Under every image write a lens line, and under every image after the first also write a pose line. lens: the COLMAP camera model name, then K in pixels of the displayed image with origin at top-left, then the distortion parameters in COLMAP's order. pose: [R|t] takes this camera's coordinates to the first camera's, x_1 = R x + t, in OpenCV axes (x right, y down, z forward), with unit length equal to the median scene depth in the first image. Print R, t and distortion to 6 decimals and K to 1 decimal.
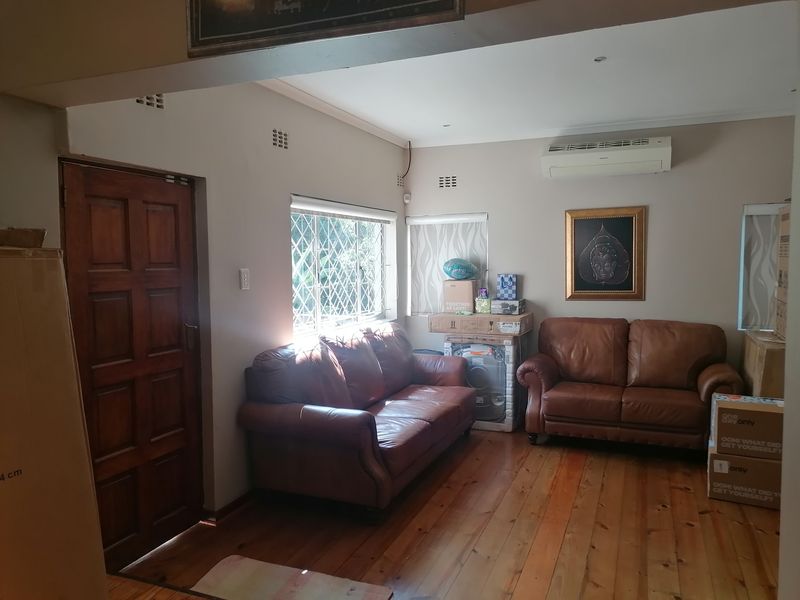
lens RADIAL K [[599.0, 0, 400.7], [0, 599.0, 298.2], [0, 0, 1]] dist [0.038988, -0.018348]
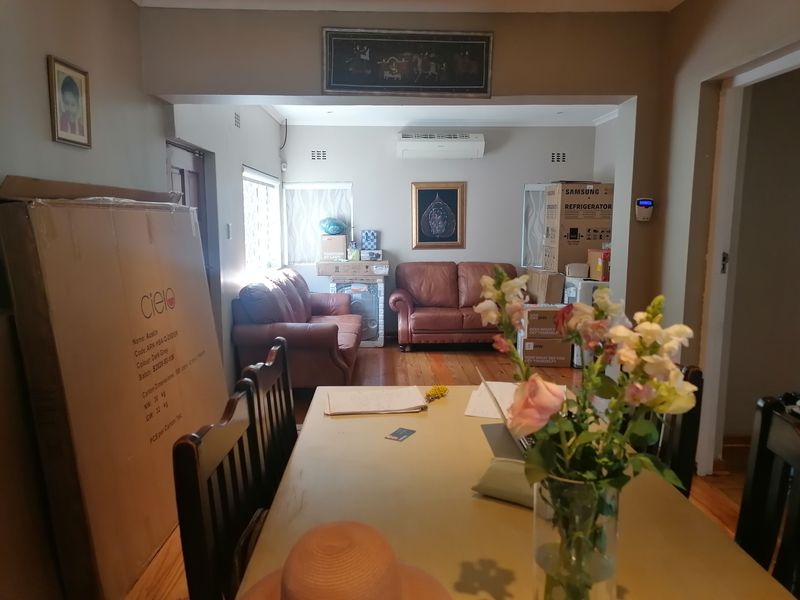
lens RADIAL K [[599.0, 0, 399.5], [0, 599.0, 300.7], [0, 0, 1]] dist [0.038988, -0.018348]
pose [[0.913323, -0.047002, 0.404514, -0.323557], [0.019475, 0.997222, 0.071900, 0.022130], [-0.406770, -0.057790, 0.911701, -0.243593]]
